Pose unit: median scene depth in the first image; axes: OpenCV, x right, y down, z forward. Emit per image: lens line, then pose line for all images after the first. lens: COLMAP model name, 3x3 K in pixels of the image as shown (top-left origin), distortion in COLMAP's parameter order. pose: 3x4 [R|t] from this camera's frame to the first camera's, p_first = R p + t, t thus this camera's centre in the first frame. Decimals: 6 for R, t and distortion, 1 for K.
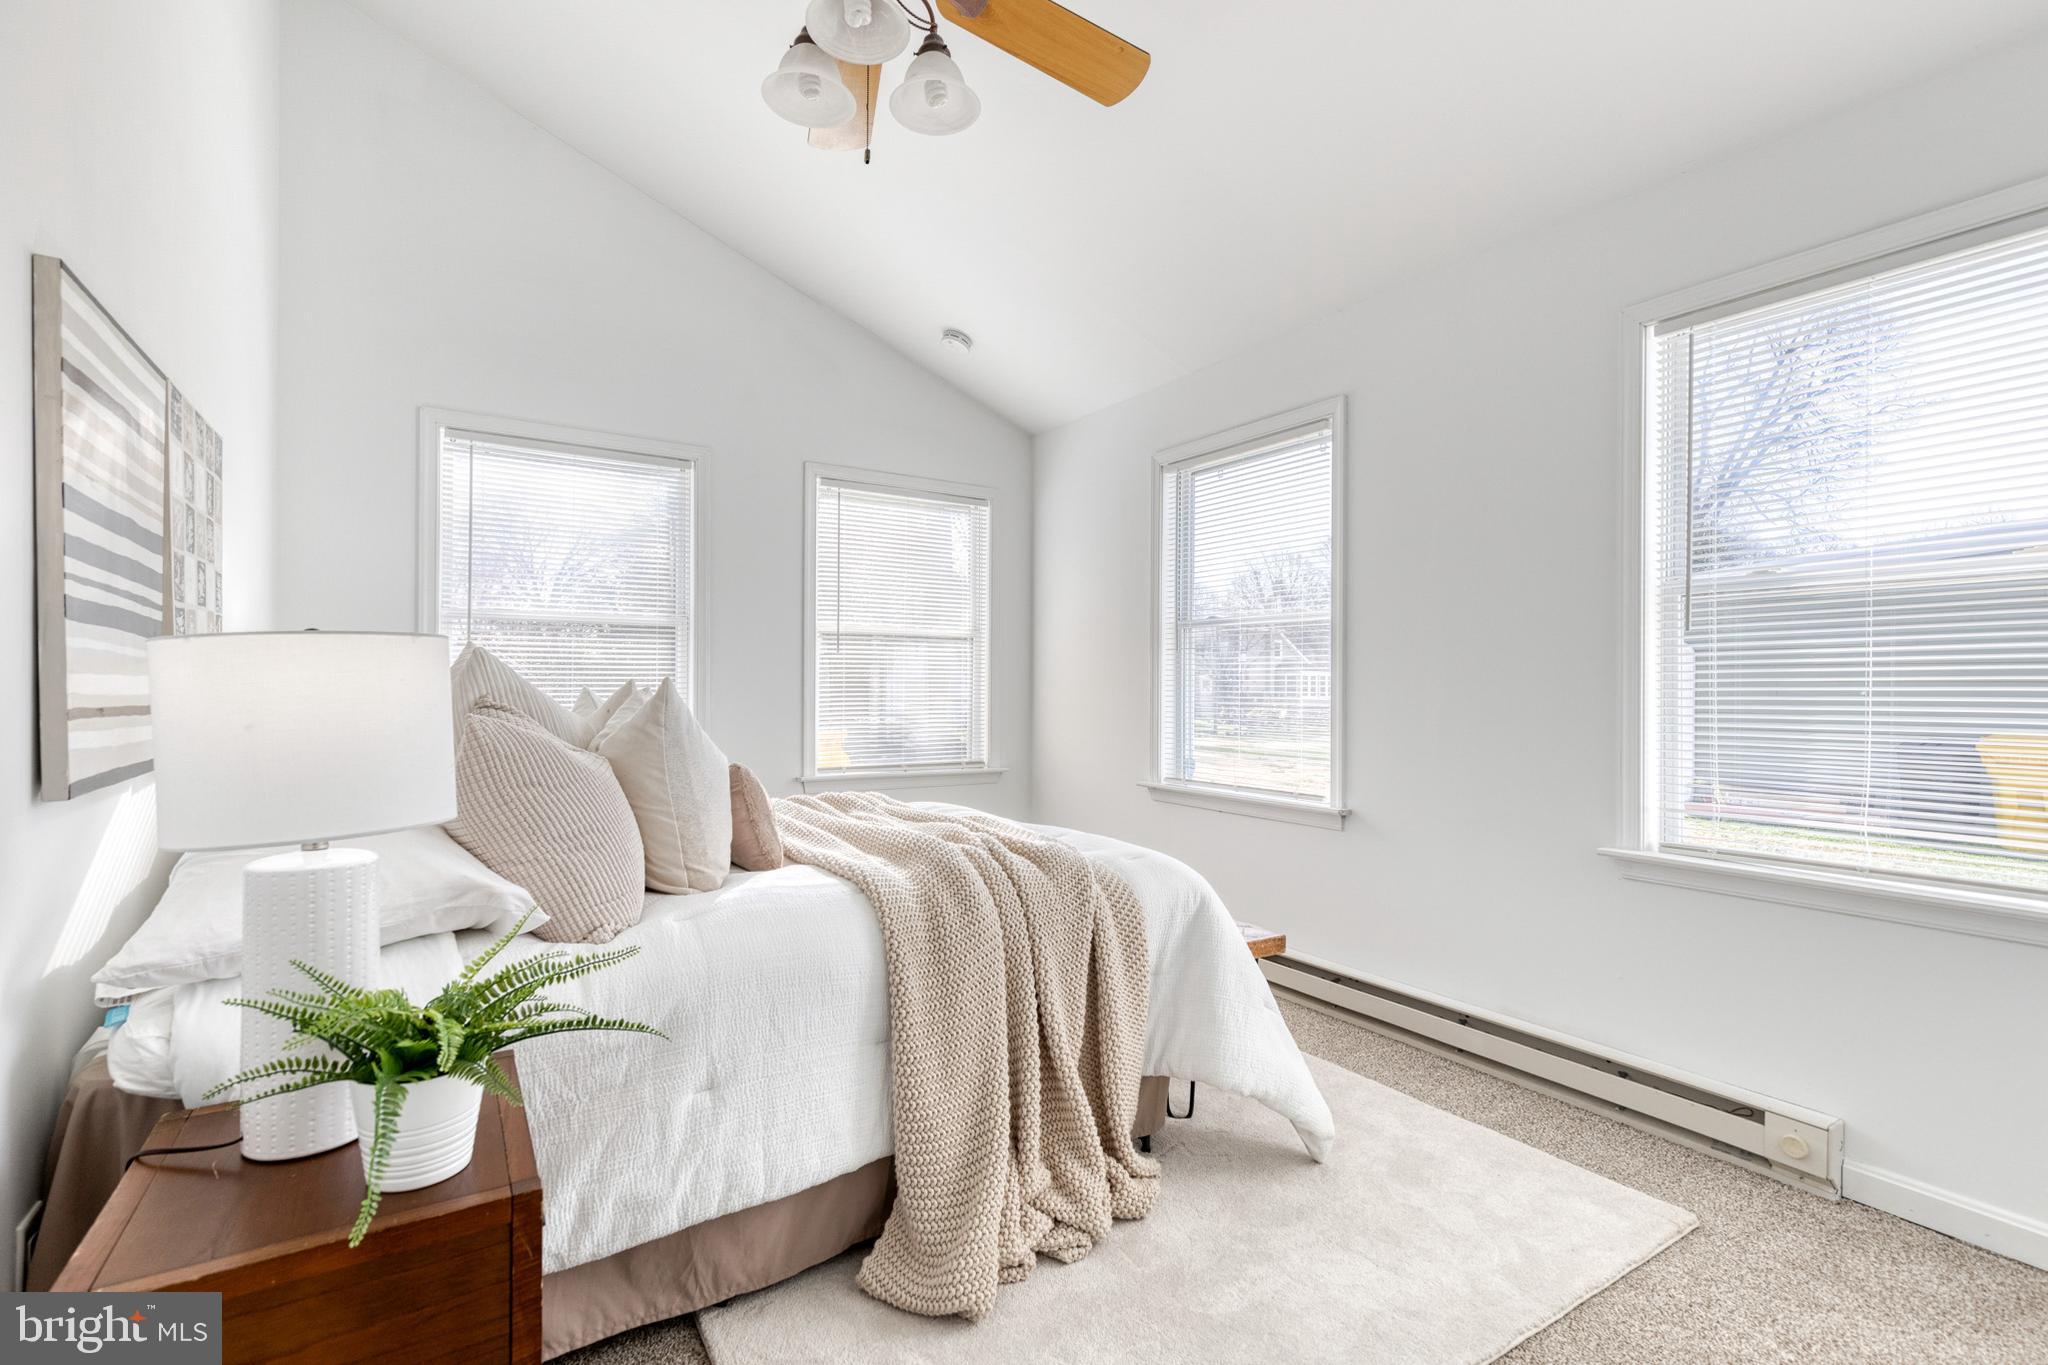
lens RADIAL K [[936.2, 0, 1044.5], [0, 936.2, 683.8], [0, 0, 1]] dist [0.012164, -0.000329]
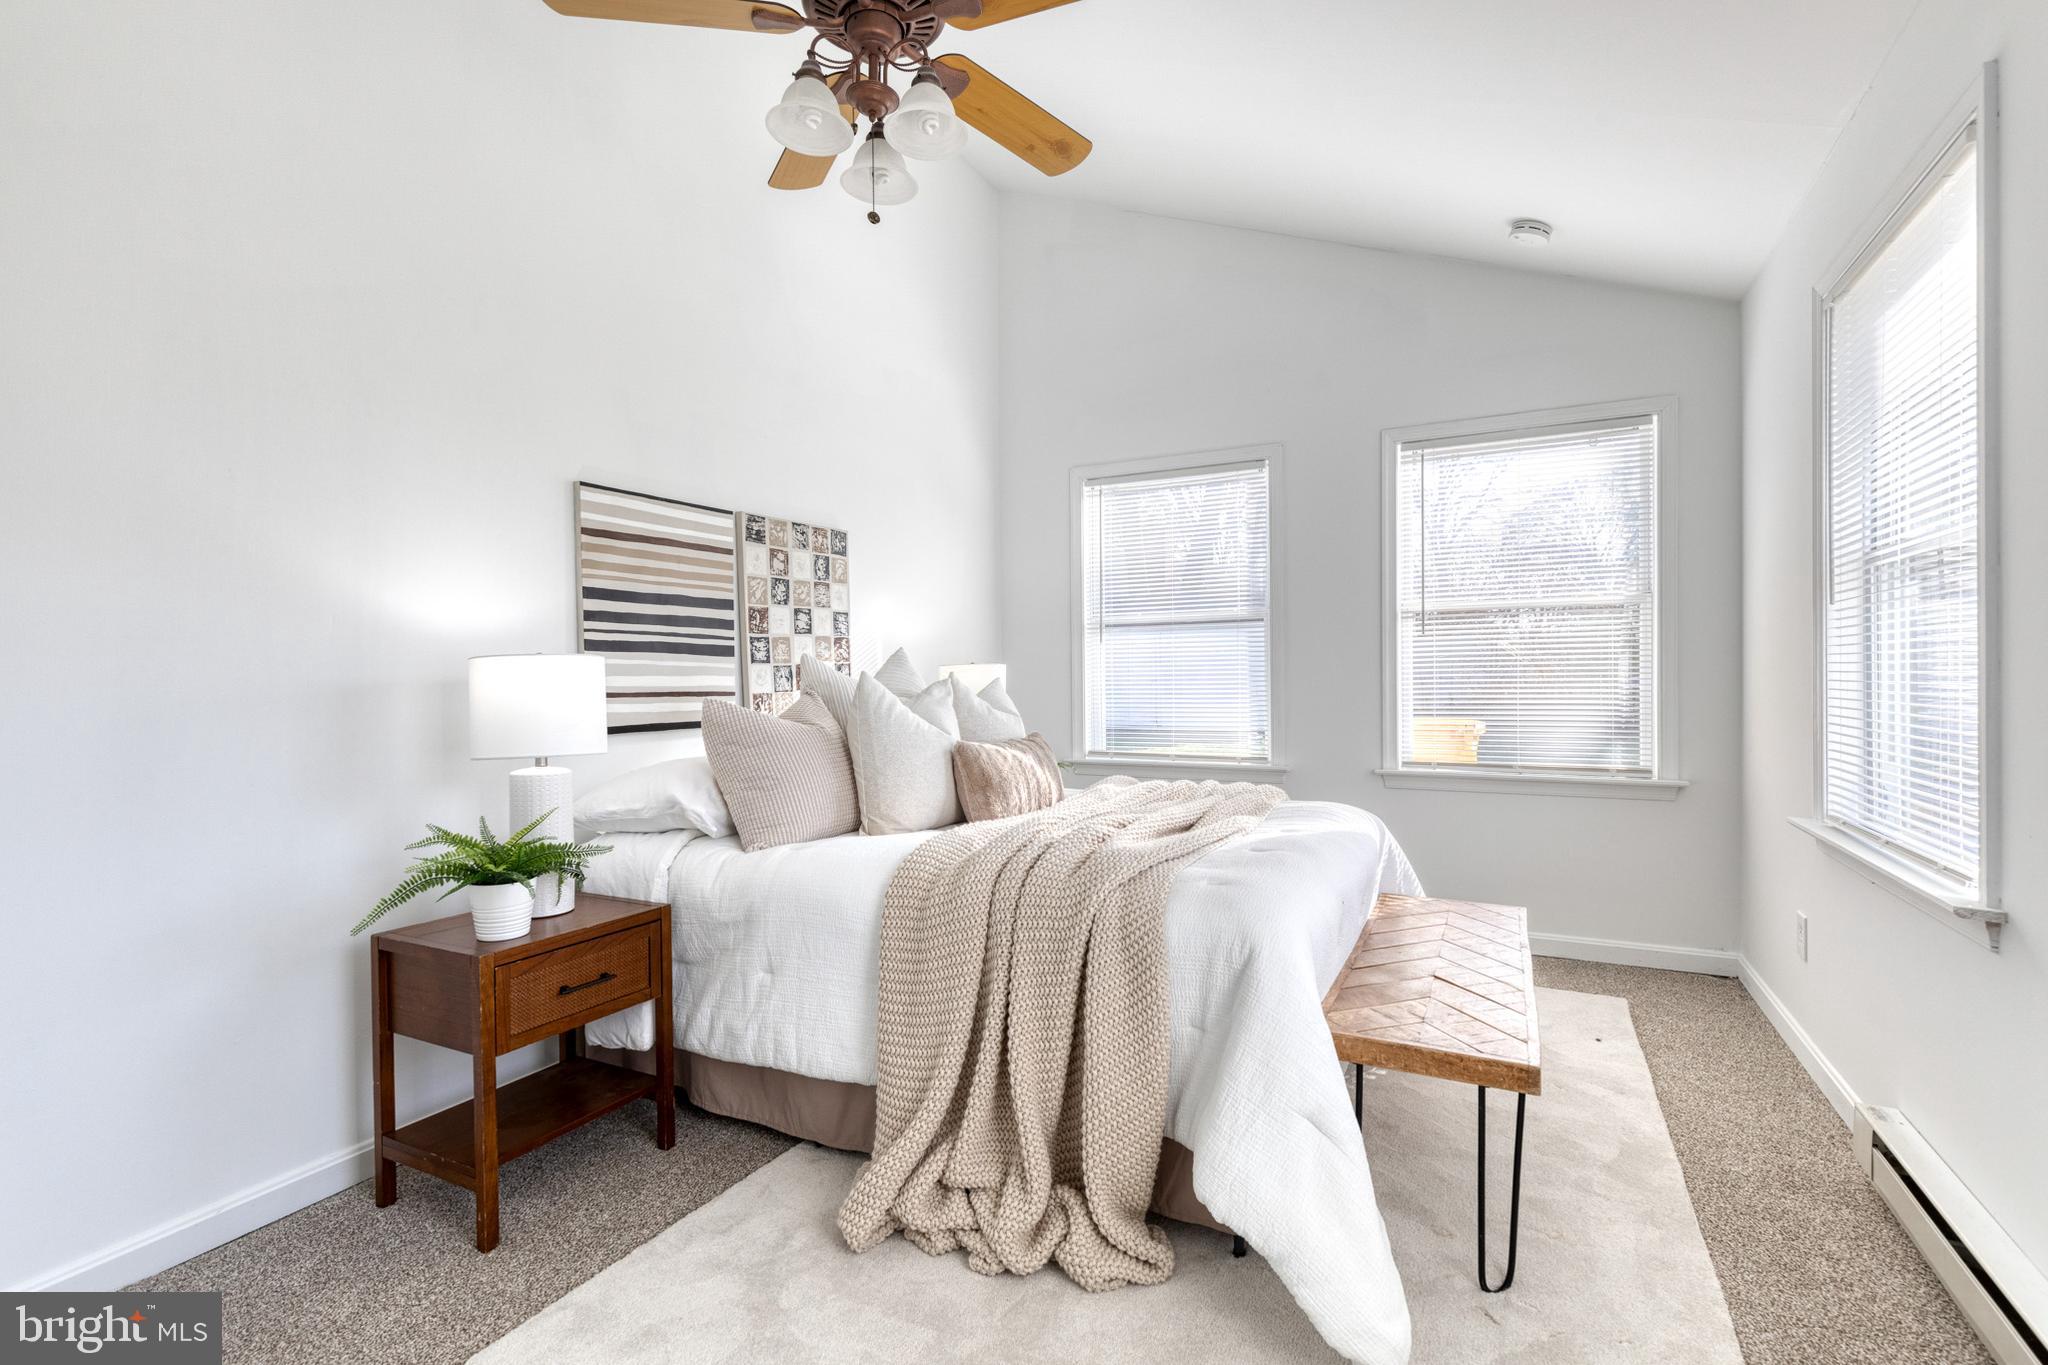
lens RADIAL K [[930.7, 0, 1048.1], [0, 930.7, 681.1], [0, 0, 1]] dist [0.015650, -0.000790]
pose [[0.503473, -0.006719, -0.863985, 0.749217], [0.017148, 0.999851, 0.002217, 0.007016], [0.863841, -0.015932, 0.503512, 0.489969]]
